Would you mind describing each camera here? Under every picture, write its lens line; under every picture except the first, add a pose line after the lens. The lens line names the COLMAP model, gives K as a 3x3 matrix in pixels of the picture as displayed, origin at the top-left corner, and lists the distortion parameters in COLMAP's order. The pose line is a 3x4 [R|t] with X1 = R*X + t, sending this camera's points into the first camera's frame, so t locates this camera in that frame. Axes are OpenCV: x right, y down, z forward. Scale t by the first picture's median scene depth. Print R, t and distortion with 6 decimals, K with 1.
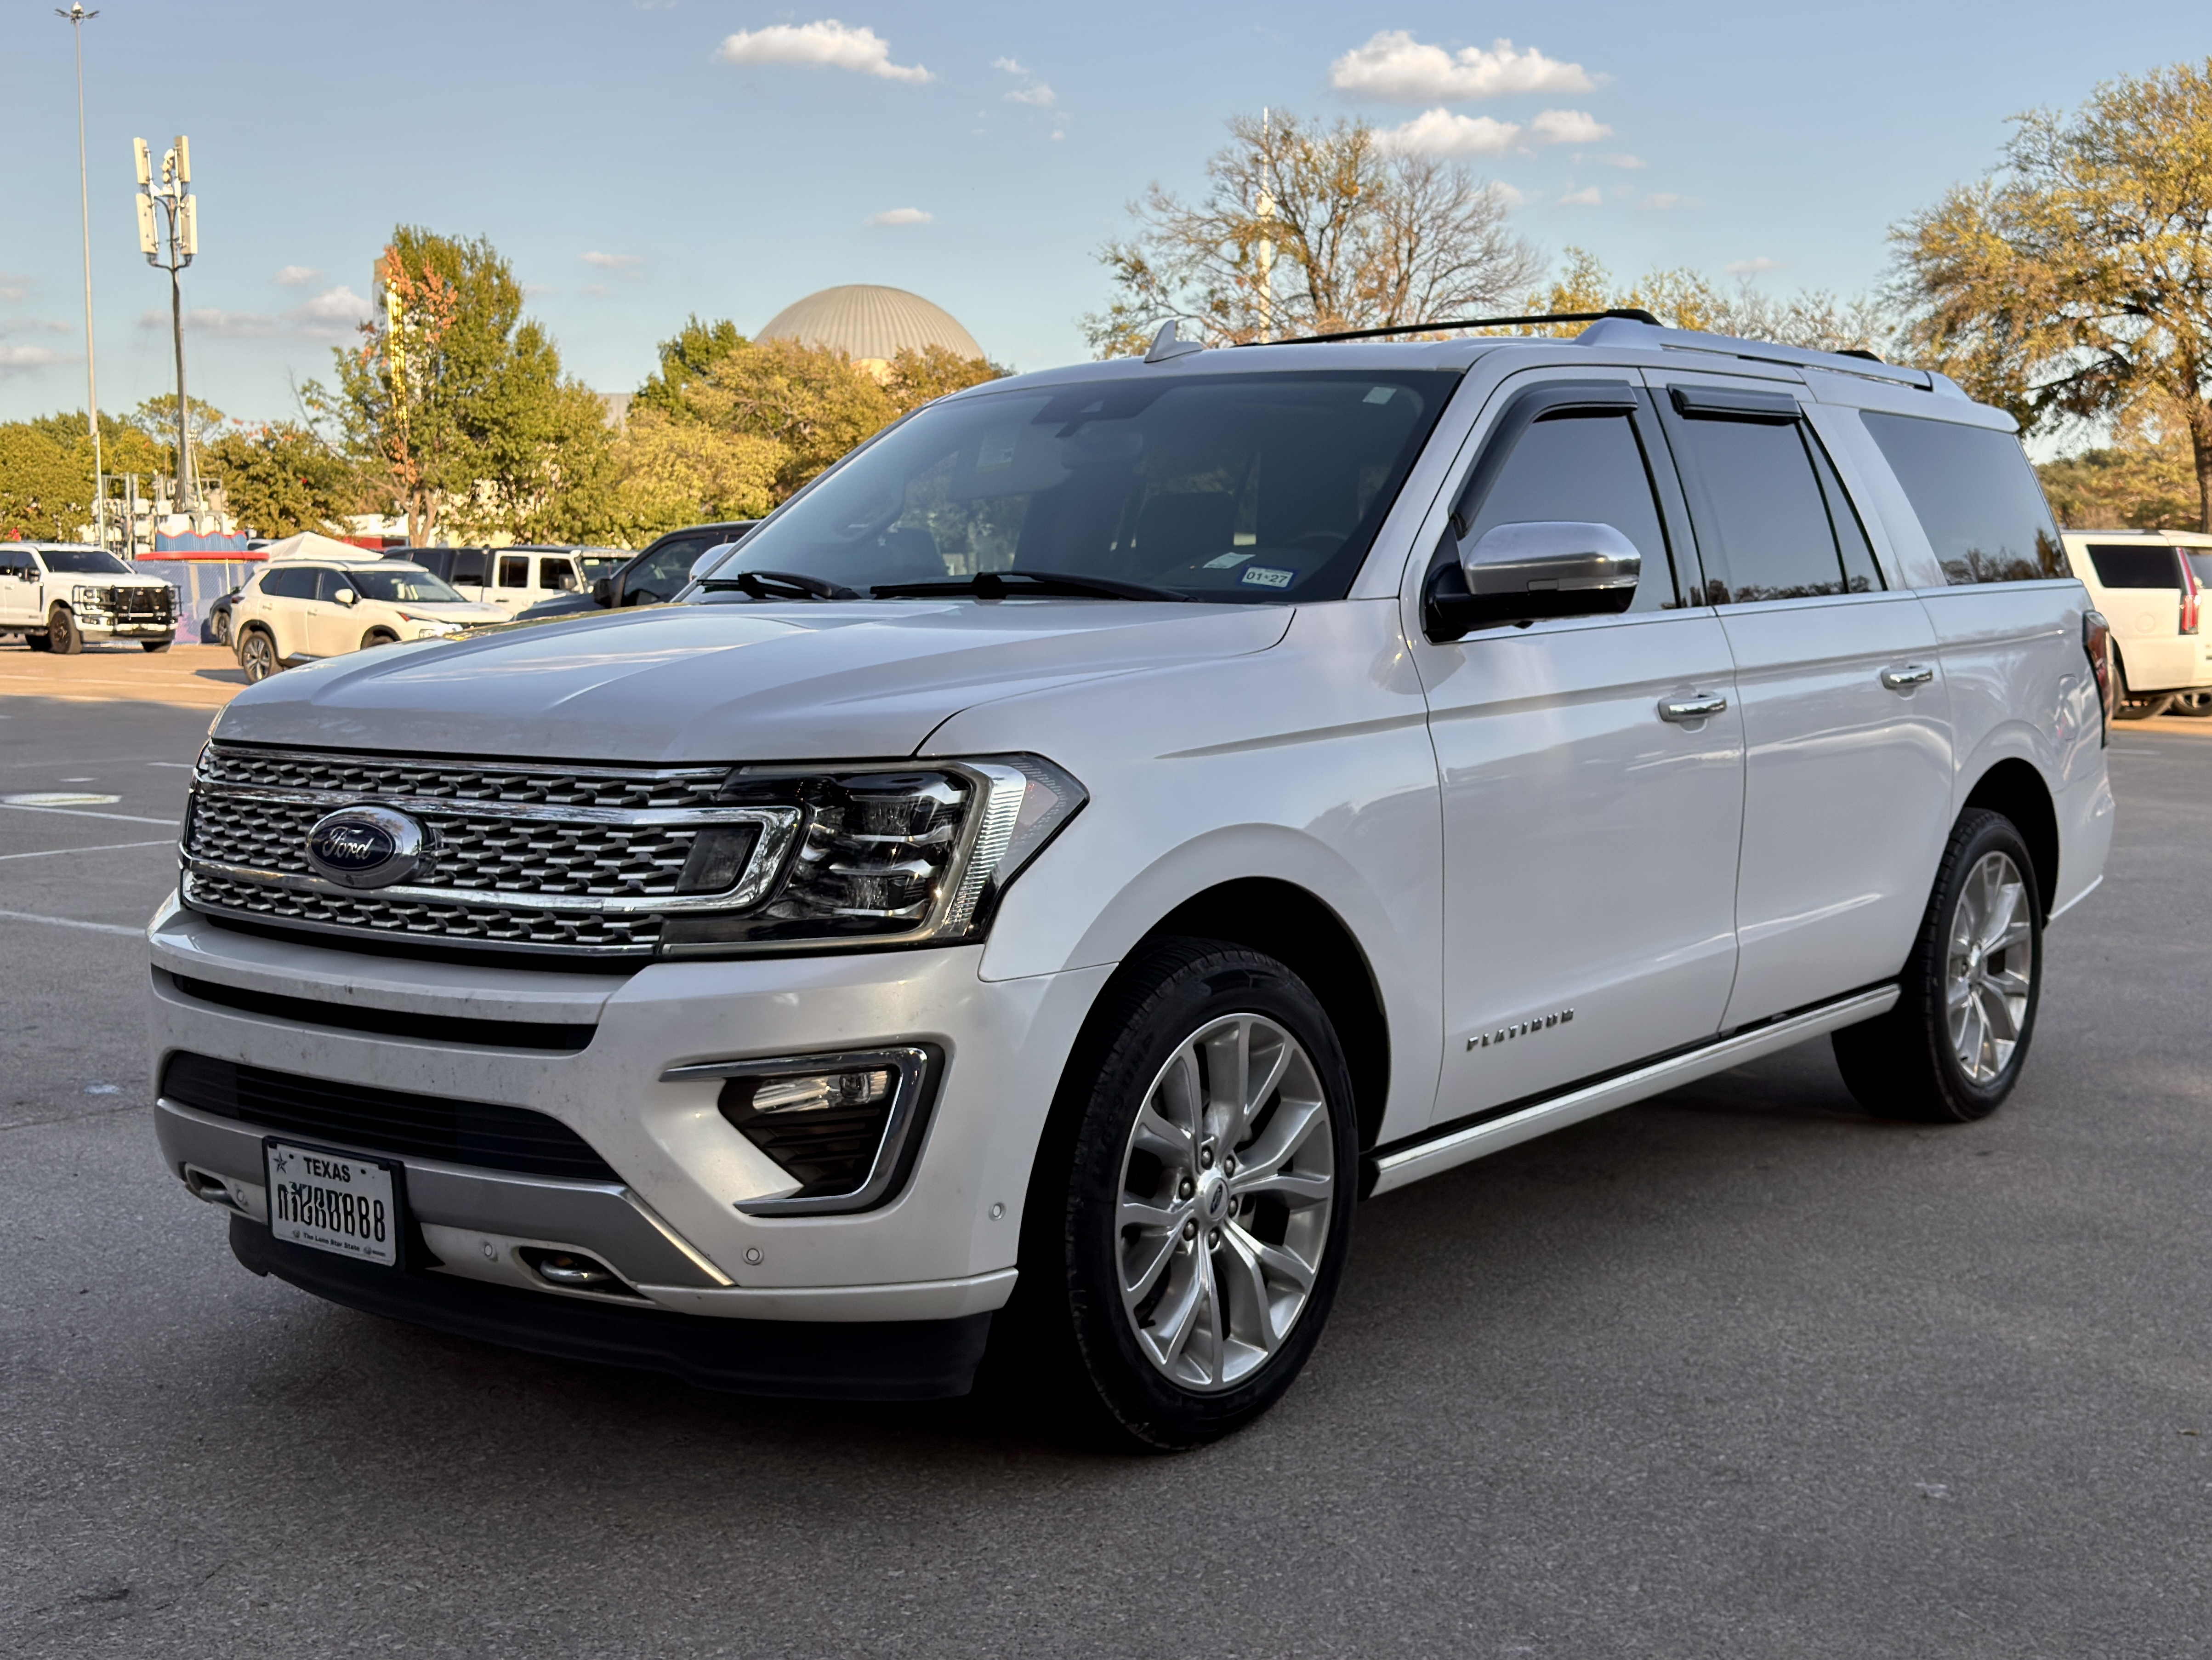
lens RADIAL K [[2646.3, 0, 1105.8], [0, 2646.3, 827.1], [0, 0, 1]] dist [0.004704, 0.000000]
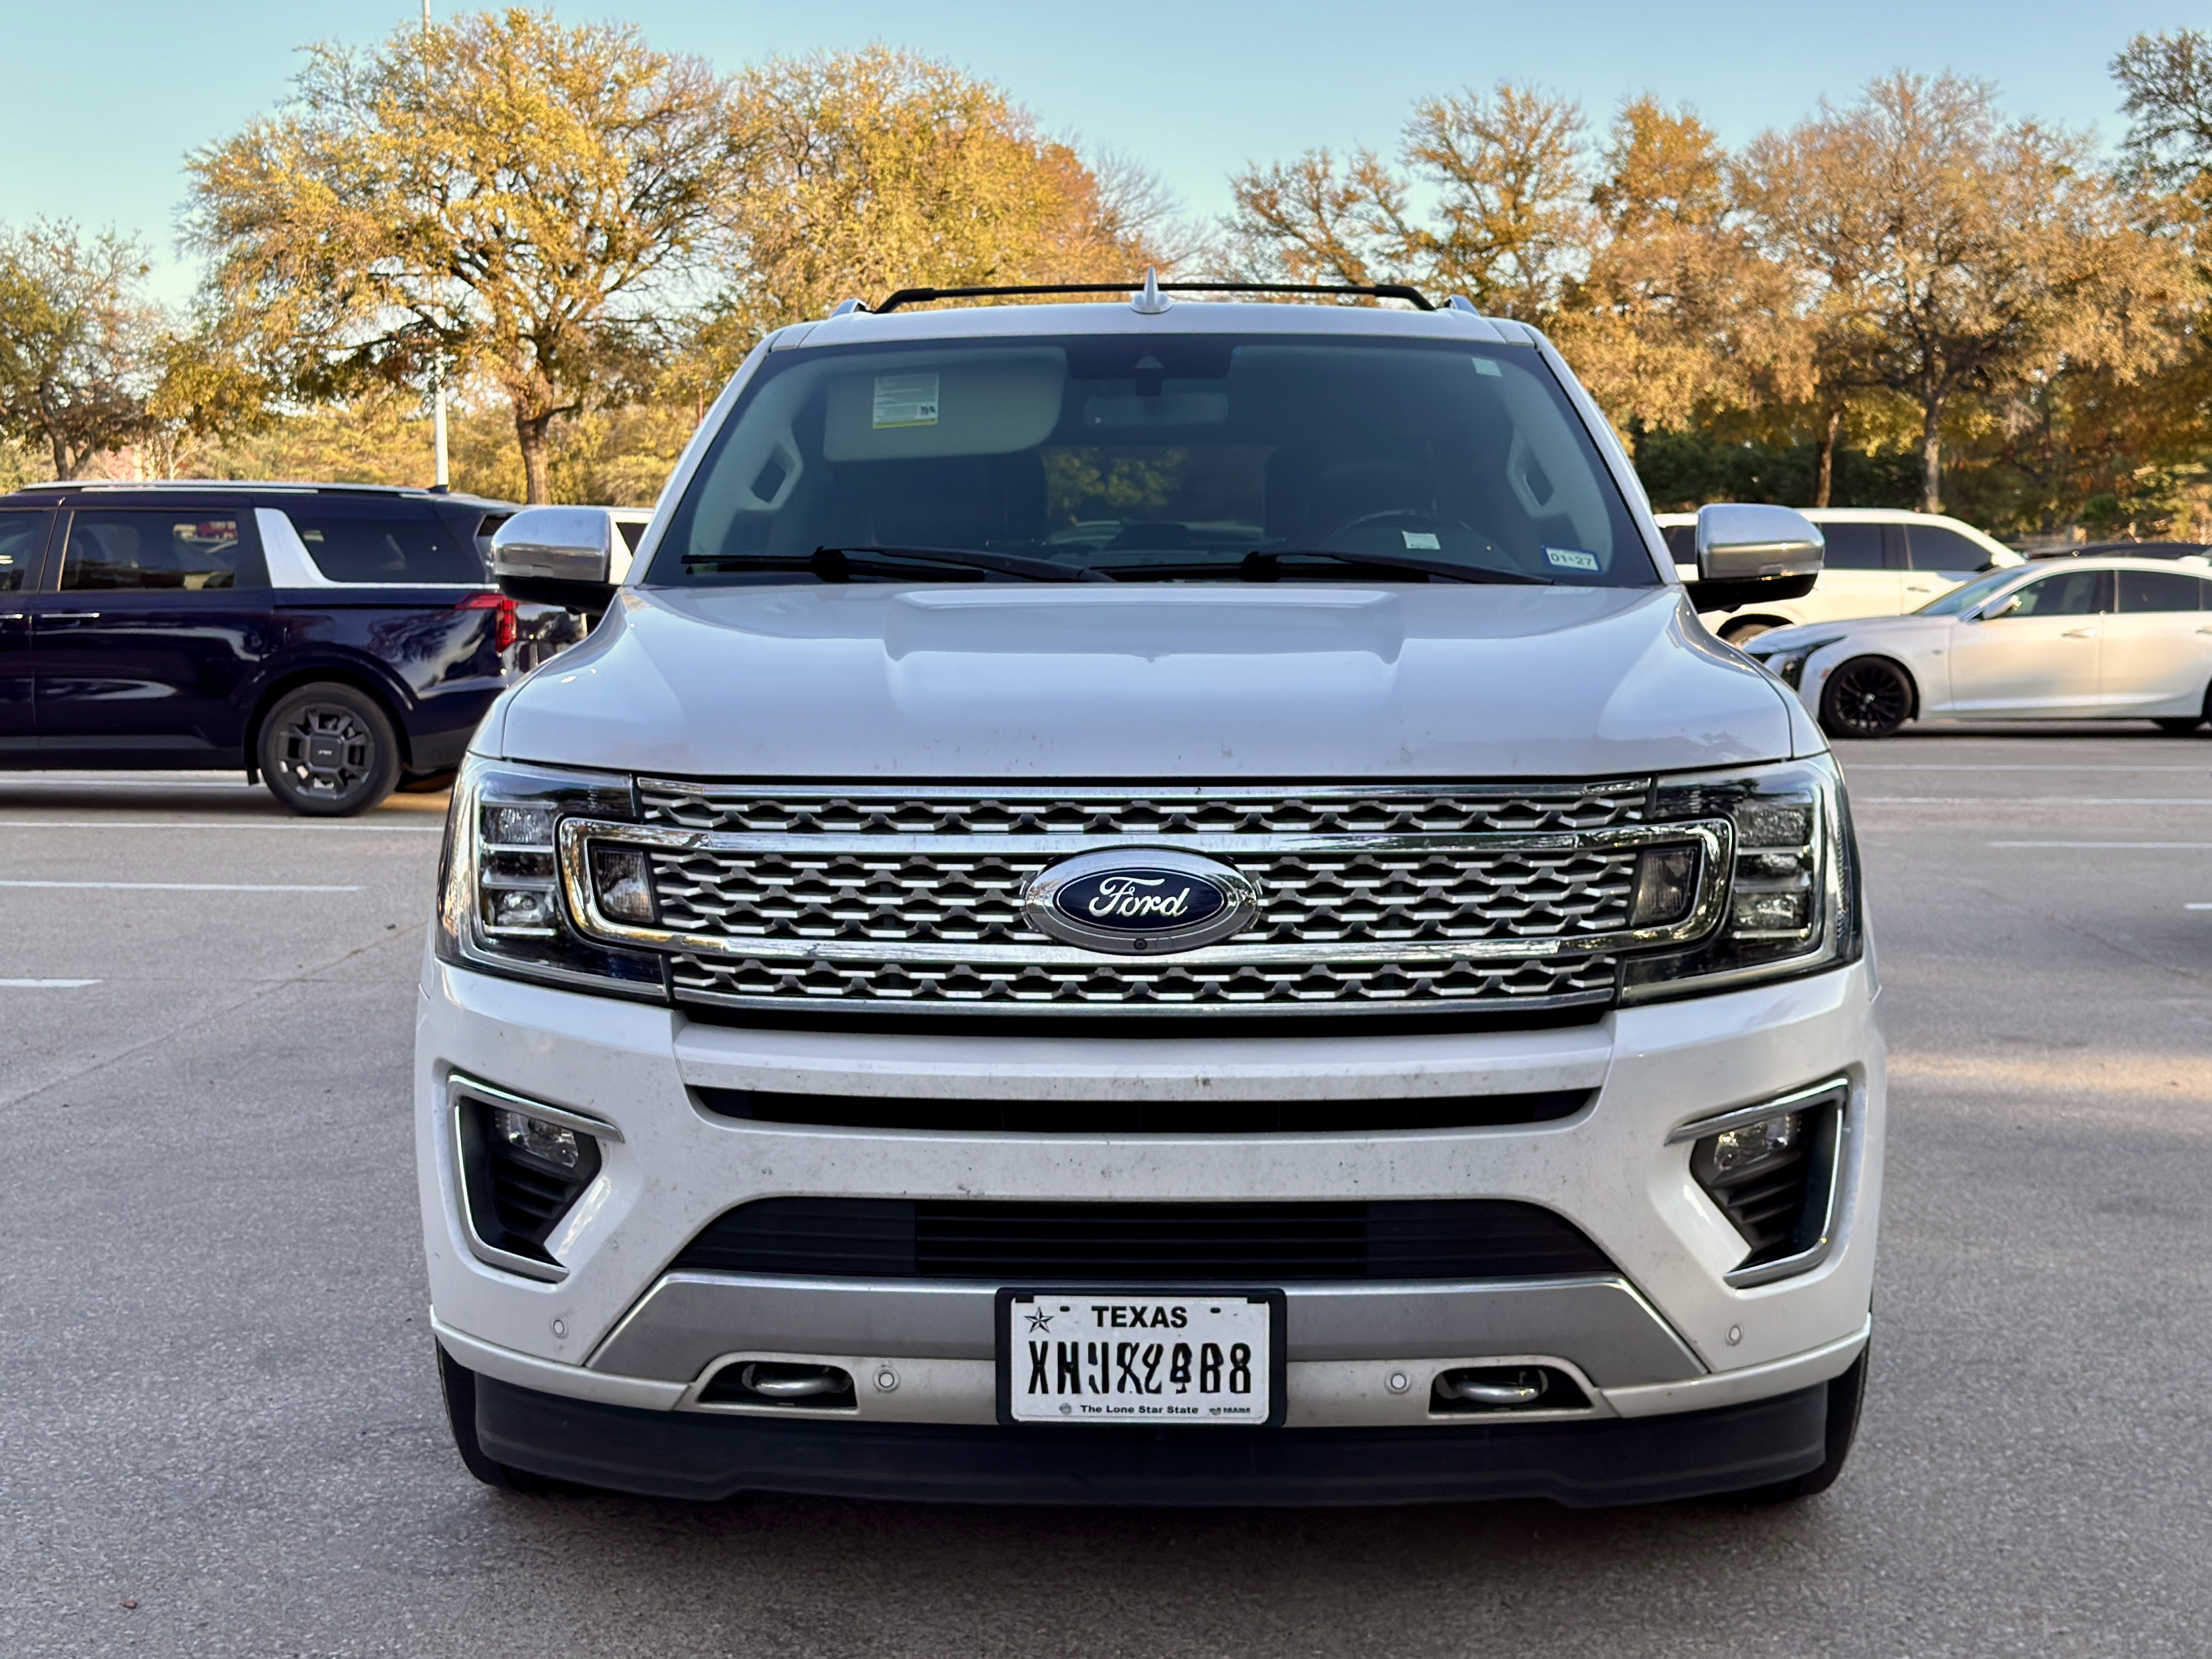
lens RADIAL K [[2906.1, 0, 1106.3], [0, 2906.1, 822.5], [0, 0, 1]] dist [0.124592, 0.000000]
pose [[0.803966, -0.045267, 0.592950, -0.757271], [0.046335, 0.998836, 0.013429, -0.026243], [-0.592868, 0.016677, 0.805127, 0.295277]]
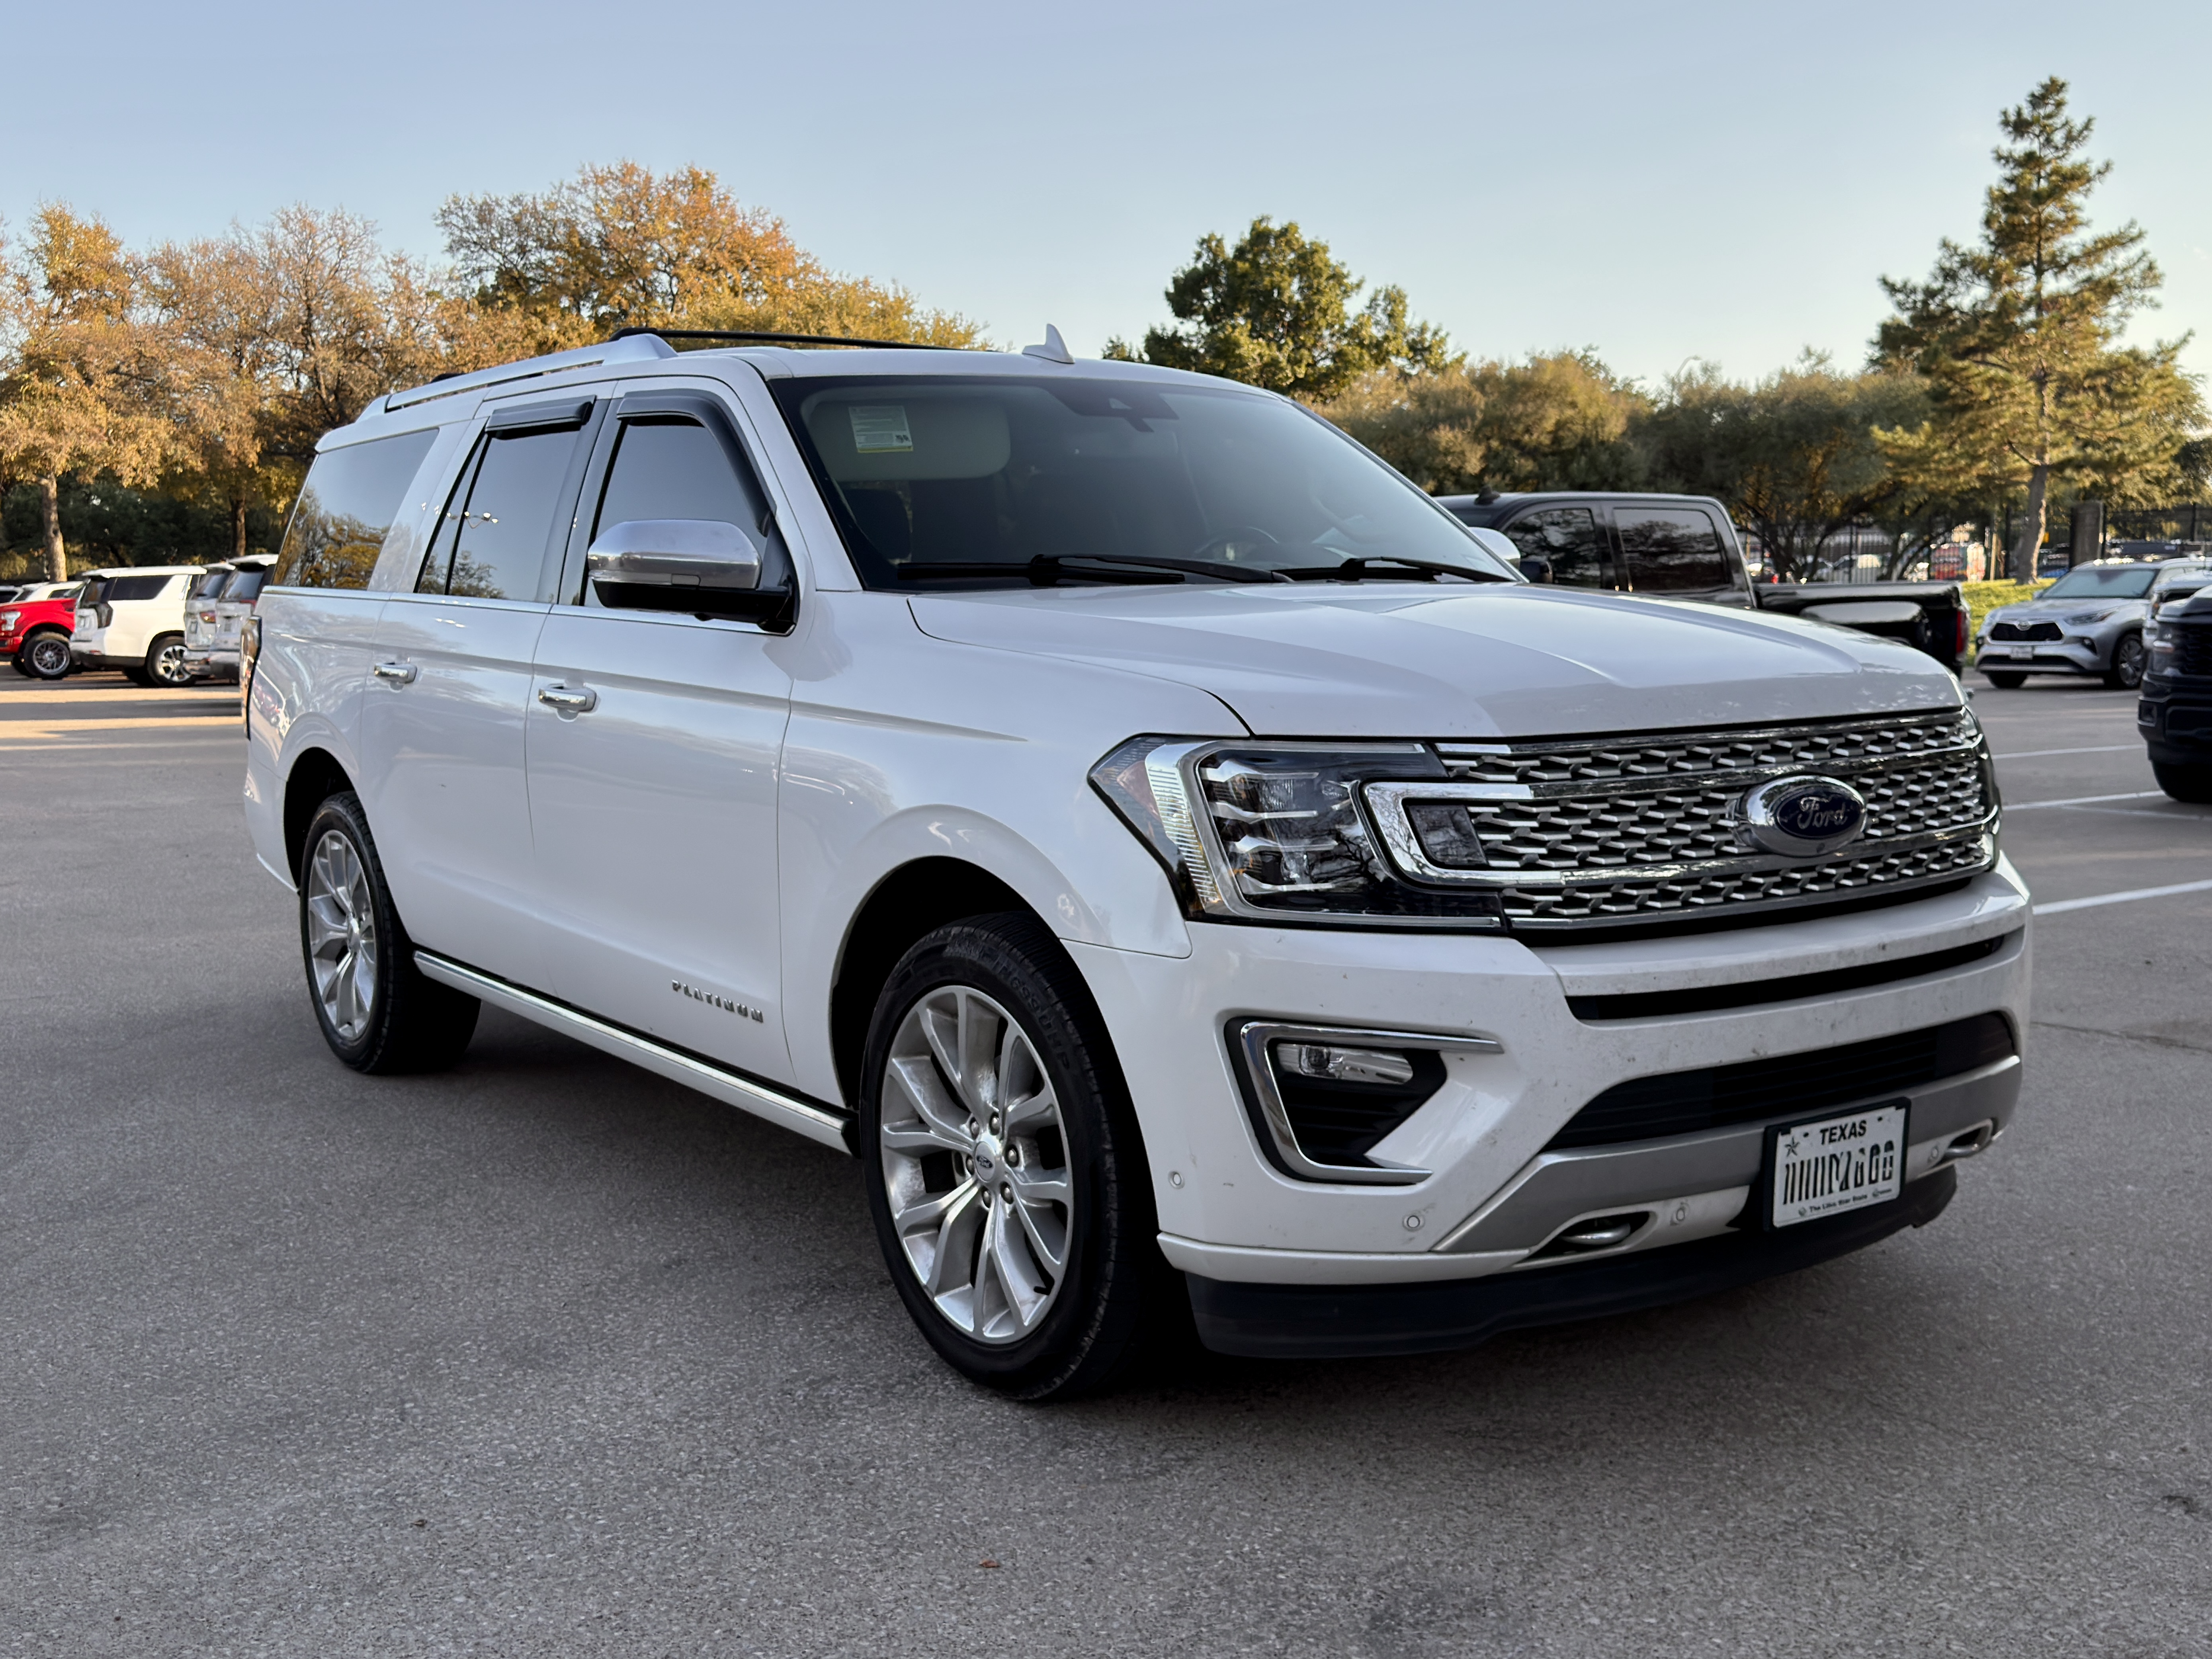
lens RADIAL K [[2299.6, 0, 1105.0], [0, 2299.6, 840.6], [0, 0, 1]] dist [-0.007331, 0.000000]
pose [[0.310265, -0.098489, 0.945535, -1.137412], [0.090722, 0.993147, 0.073679, -0.068987], [-0.946311, 0.062921, 0.317074, 0.924792]]
